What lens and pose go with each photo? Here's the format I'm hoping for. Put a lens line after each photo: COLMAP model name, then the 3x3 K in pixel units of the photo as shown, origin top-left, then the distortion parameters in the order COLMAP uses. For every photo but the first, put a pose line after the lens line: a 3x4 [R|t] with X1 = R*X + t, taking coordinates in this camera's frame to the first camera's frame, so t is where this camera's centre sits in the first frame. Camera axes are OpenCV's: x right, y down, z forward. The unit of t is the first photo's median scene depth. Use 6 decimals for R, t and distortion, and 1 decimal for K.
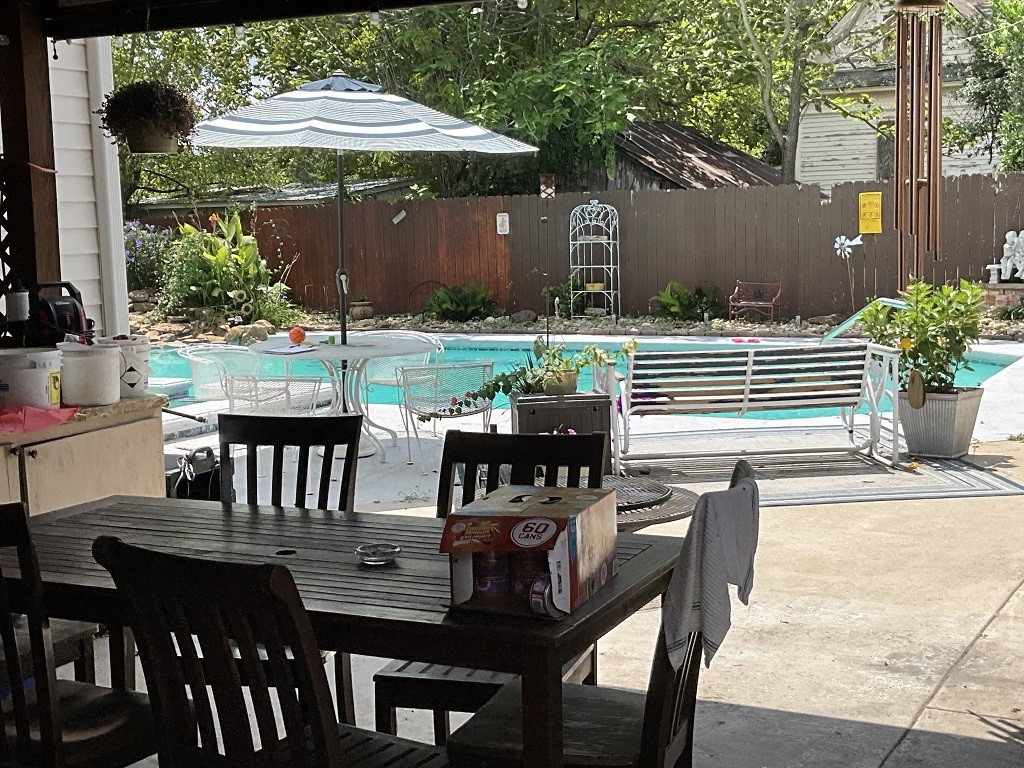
lens RADIAL K [[1449.6, 0, 510.7], [0, 1449.6, 385.6], [0, 0, 1]] dist [0.098597, 0.000000]
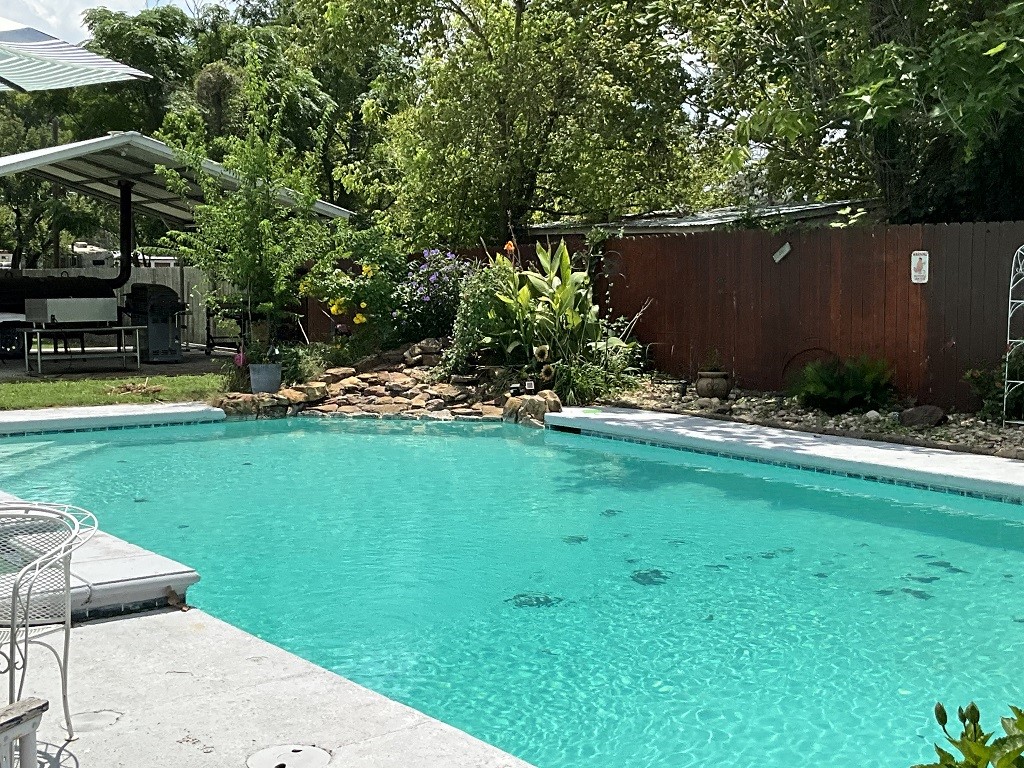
lens RADIAL K [[1449.6, 0, 513.3], [0, 1449.6, 379.2], [0, 0, 1]] dist [0.098597, 0.000000]
pose [[0.900888, 0.069770, -0.428407, 0.114243], [-0.080226, 0.996756, -0.006373, -0.042898], [0.426573, 0.040111, 0.903563, 0.334855]]
